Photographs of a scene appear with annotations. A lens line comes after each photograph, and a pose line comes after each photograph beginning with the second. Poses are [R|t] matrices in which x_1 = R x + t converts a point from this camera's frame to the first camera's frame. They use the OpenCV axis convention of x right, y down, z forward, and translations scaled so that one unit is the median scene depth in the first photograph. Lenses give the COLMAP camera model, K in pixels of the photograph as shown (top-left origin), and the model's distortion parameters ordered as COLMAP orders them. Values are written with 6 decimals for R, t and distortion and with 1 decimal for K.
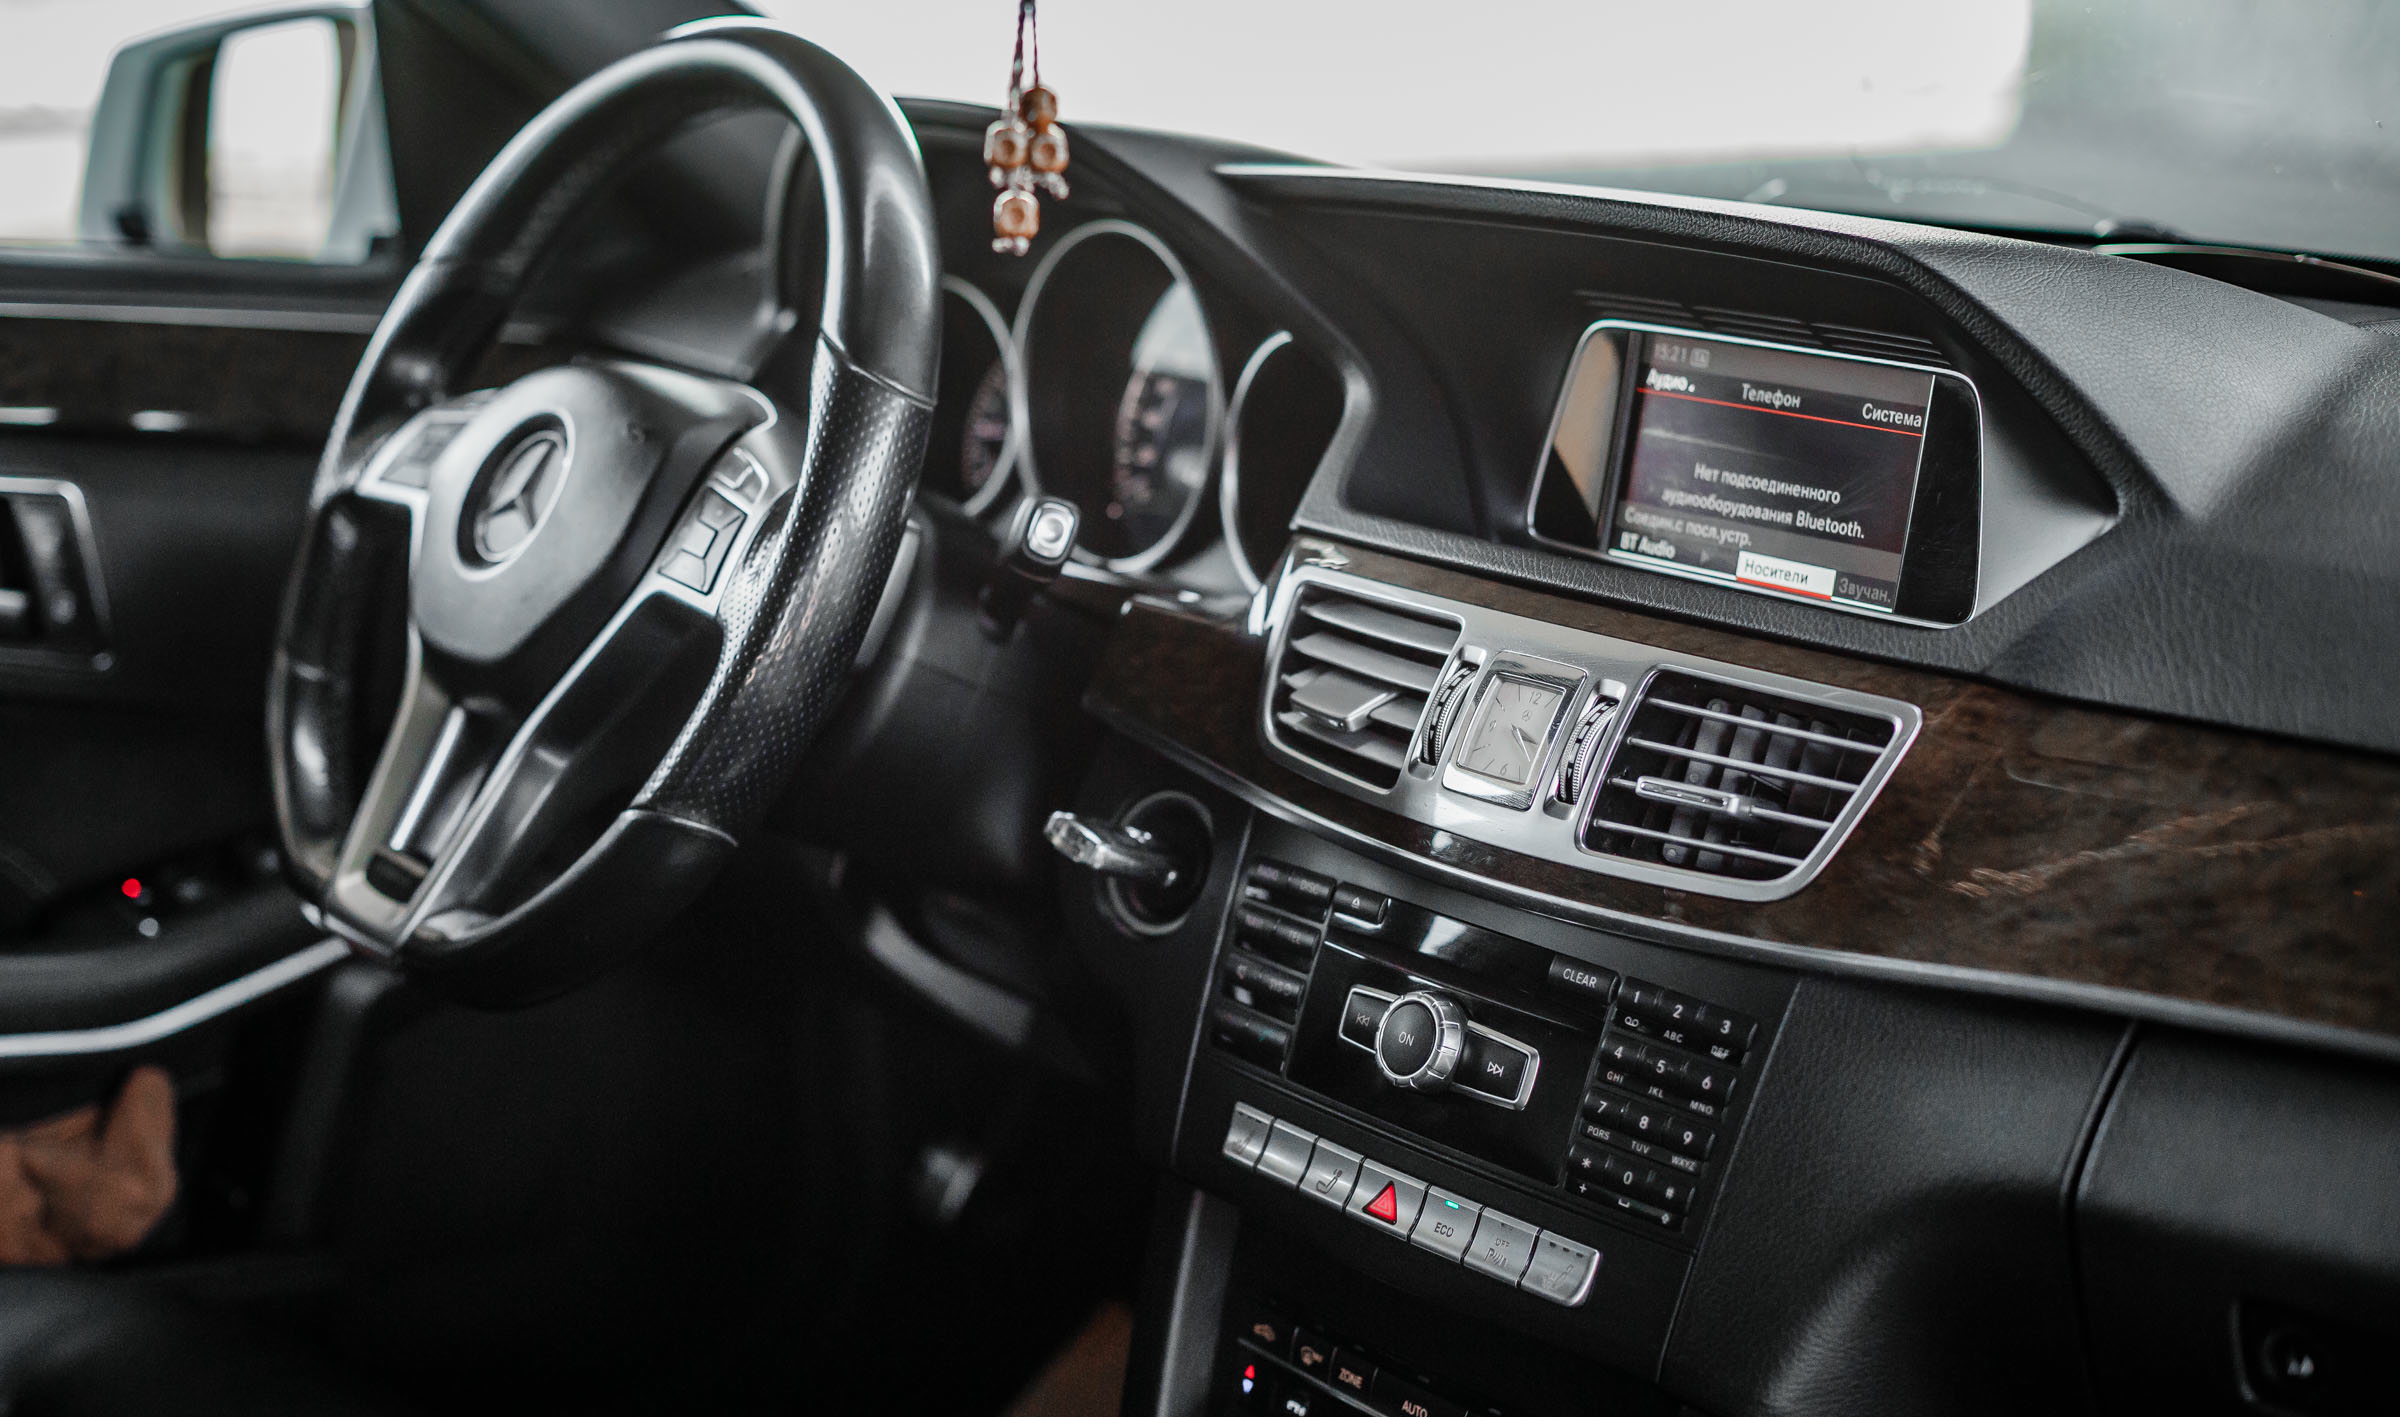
lens RADIAL K [[3894.1, 0, 1200.0], [0, 3894.1, 708.5], [0, 0, 1]] dist [-0.243548, 0.048332]
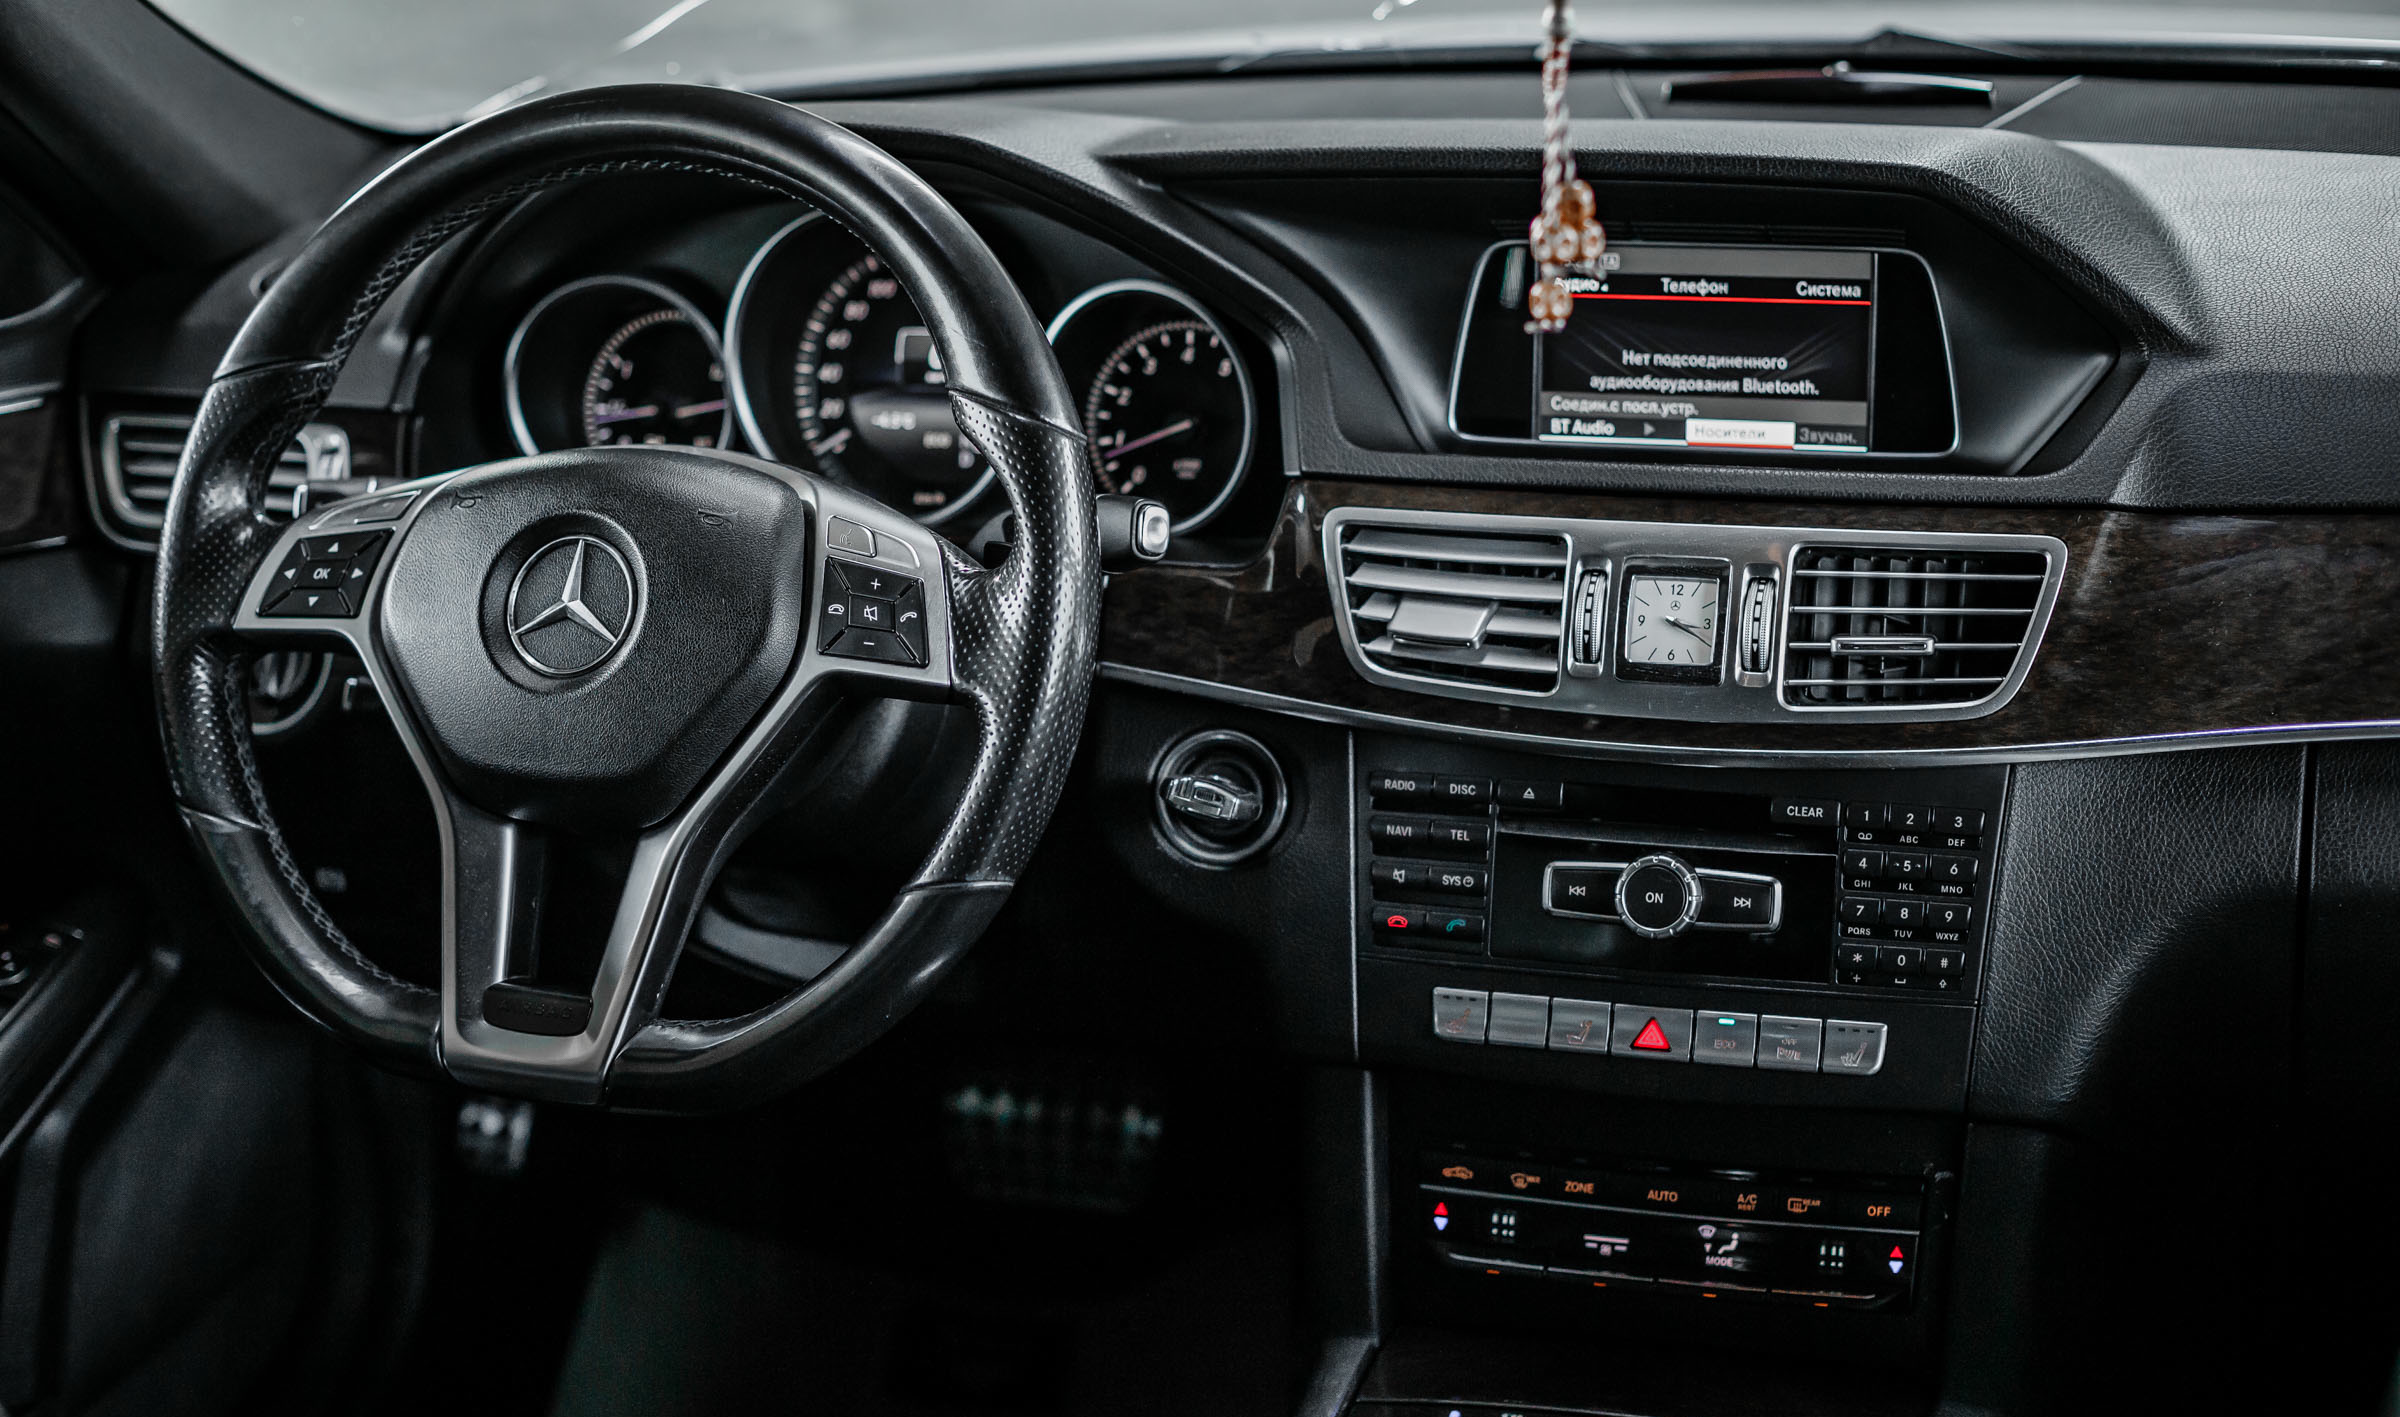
lens RADIAL K [[3894.1, 0, 1200.0], [0, 3894.1, 708.5], [0, 0, 1]] dist [-0.243548, 0.048332]
pose [[0.820091, -0.246502, 0.516418, -0.622903], [0.182398, 0.967993, 0.172397, -0.188997], [-0.542385, -0.047188, 0.838804, 0.089523]]
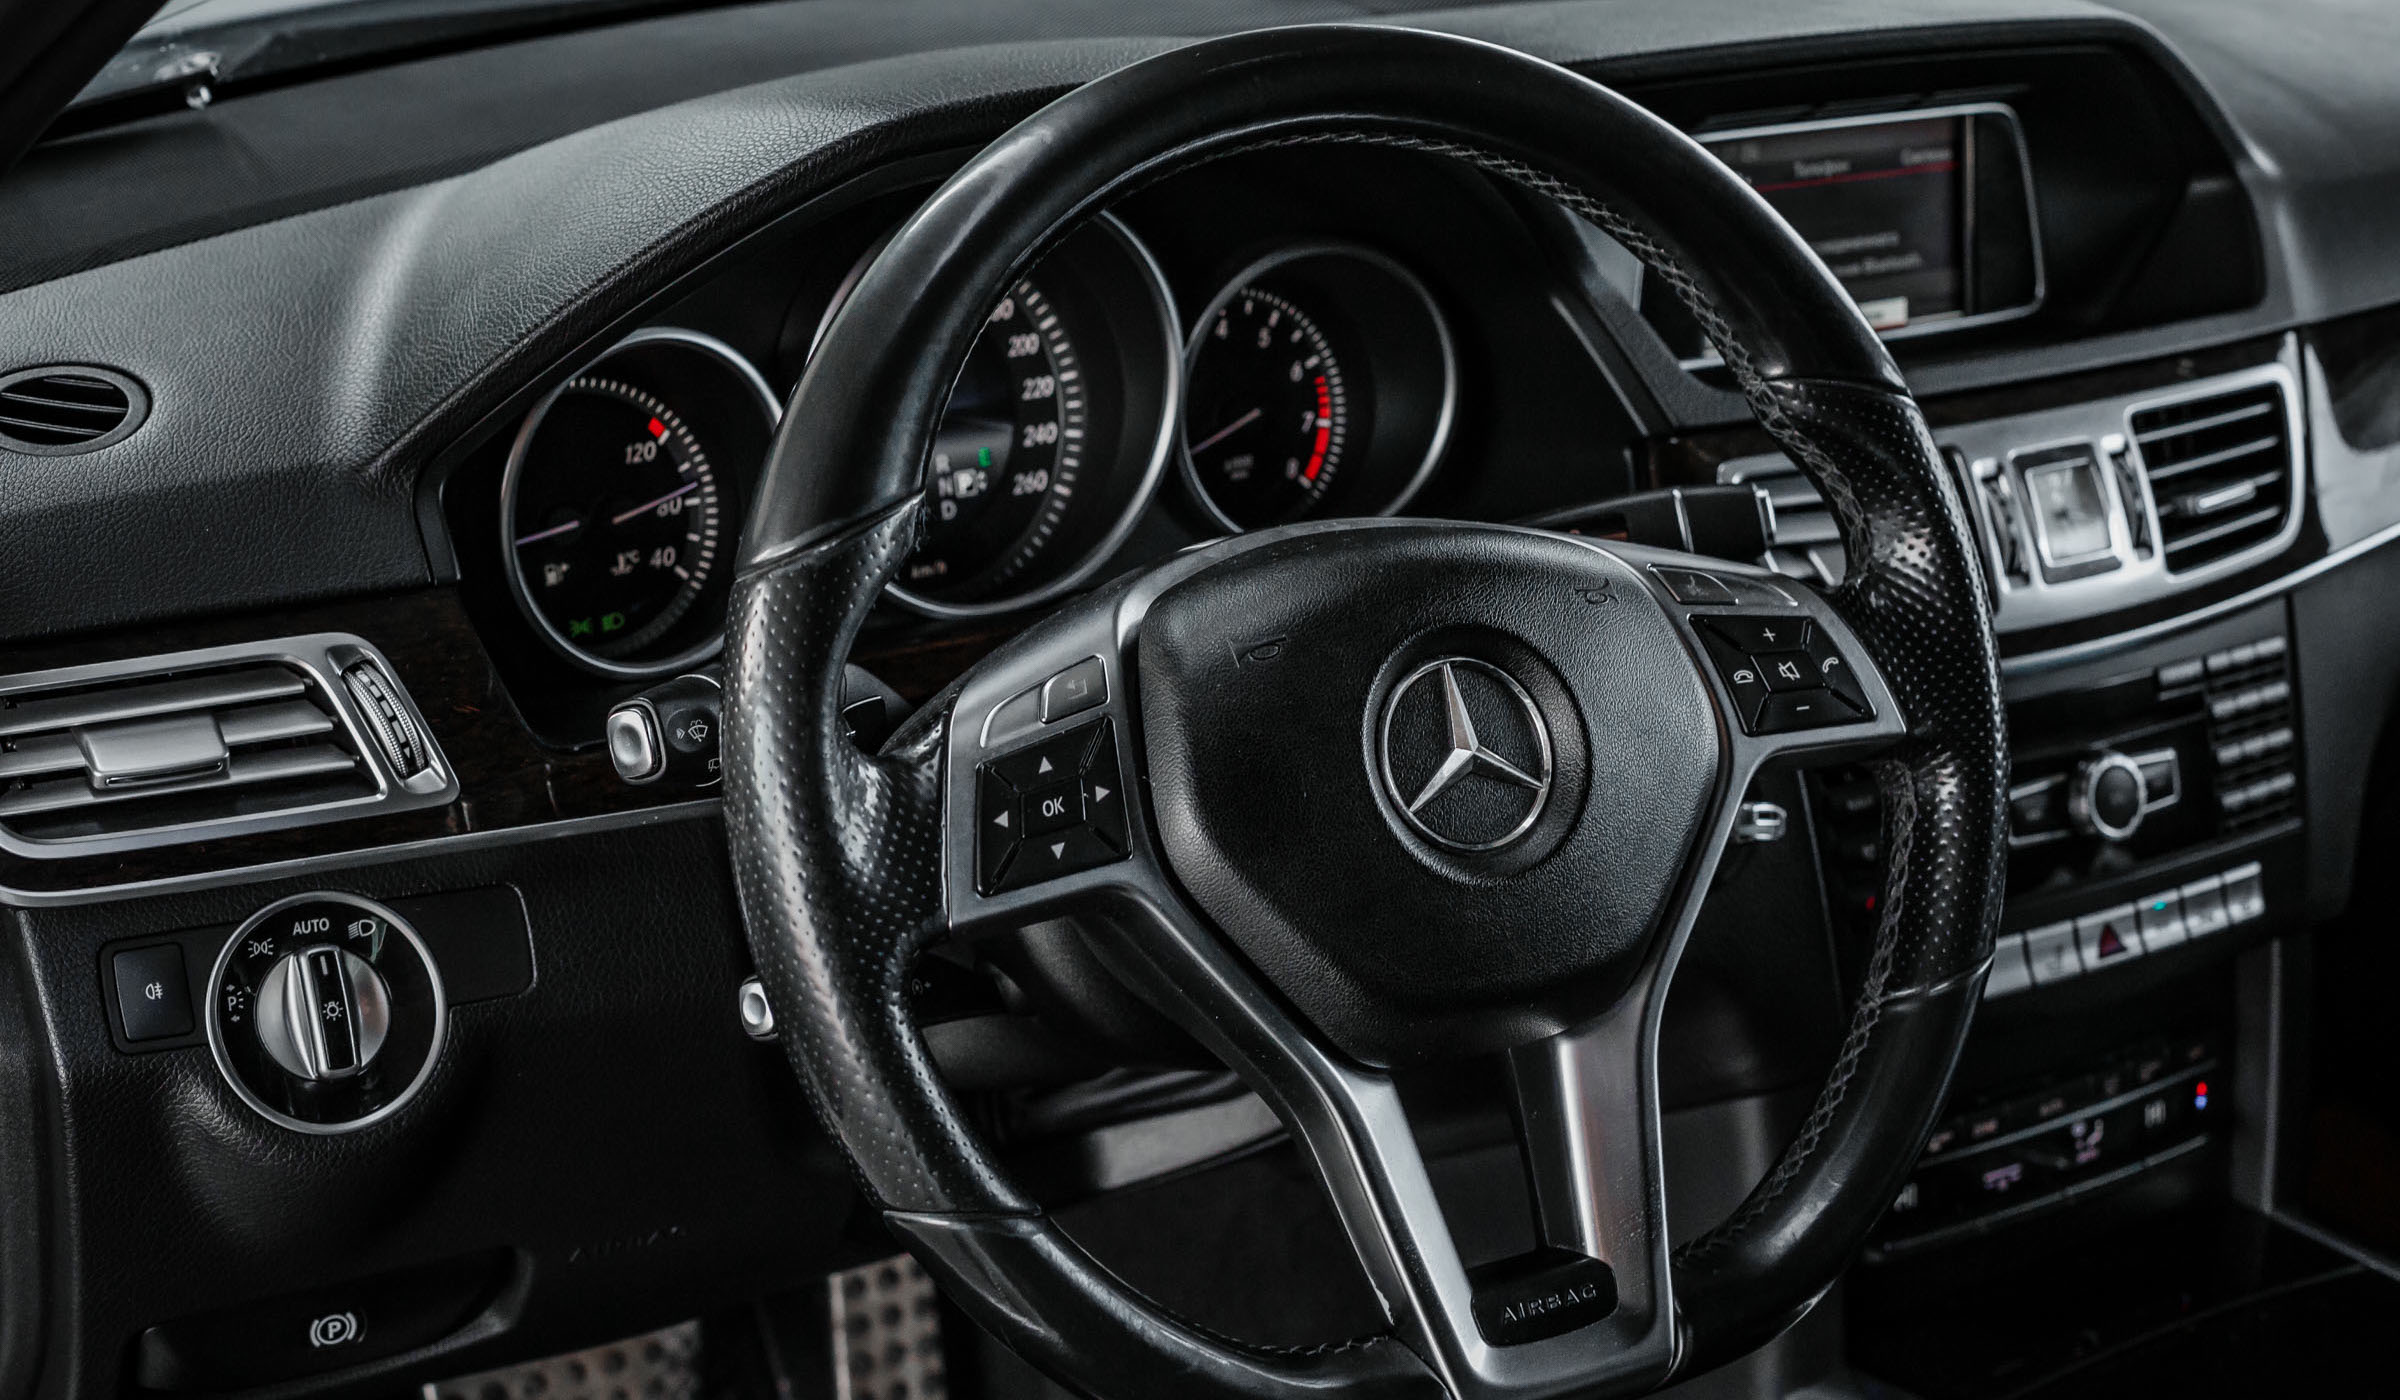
lens RADIAL K [[3664.9, 0, 1200.0], [0, 3664.9, 700.0], [0, 0, 1]] dist [-0.290074, -0.001695]
pose [[0.102000, -0.384818, 0.917339, -0.876703], [0.174809, 0.914733, 0.364288, -0.350344], [-0.979305, 0.123202, 0.160573, 1.039702]]
